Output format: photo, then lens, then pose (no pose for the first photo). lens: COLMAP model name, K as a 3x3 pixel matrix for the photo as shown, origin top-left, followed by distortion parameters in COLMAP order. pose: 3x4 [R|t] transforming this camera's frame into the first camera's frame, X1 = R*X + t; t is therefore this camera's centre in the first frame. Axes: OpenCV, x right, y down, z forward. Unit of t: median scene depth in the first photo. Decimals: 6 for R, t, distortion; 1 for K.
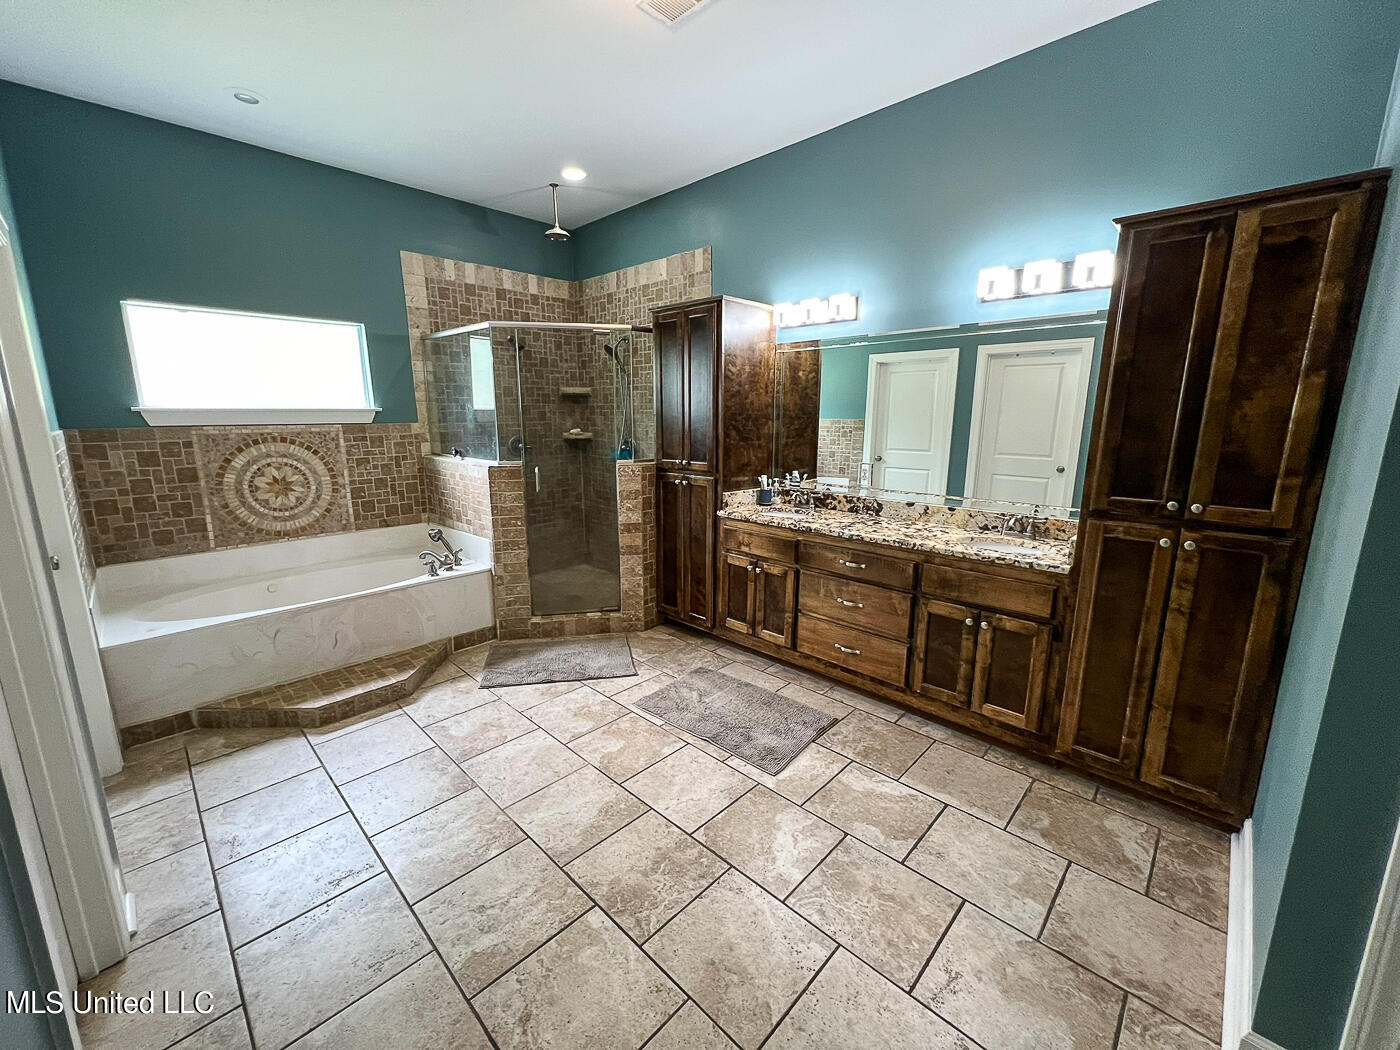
lens RADIAL K [[563.0, 0, 700.3], [0, 563.0, 521.7], [0, 0, 1]] dist [-0.001222, 0.000263]
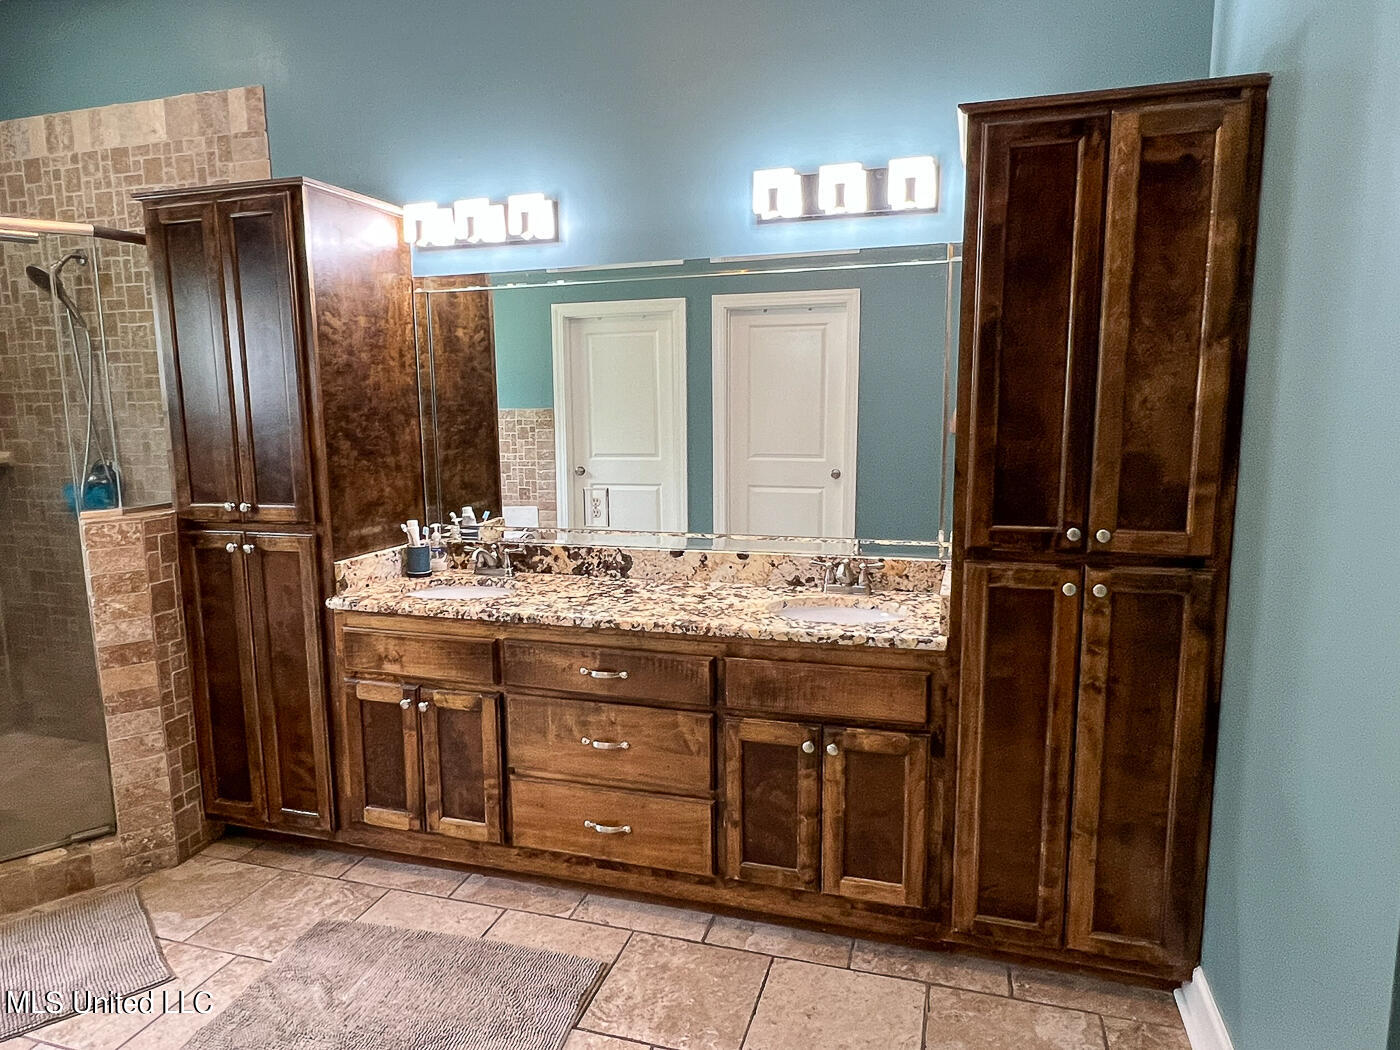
lens RADIAL K [[899.2, 0, 693.1], [0, 899.2, 529.3], [0, 0, 1]] dist [-0.003187, -0.001615]
pose [[0.896112, -0.080202, 0.436521, -0.024629], [0.099148, 0.994856, -0.020751, -0.037276], [-0.432611, 0.061875, 0.899455, 0.150364]]
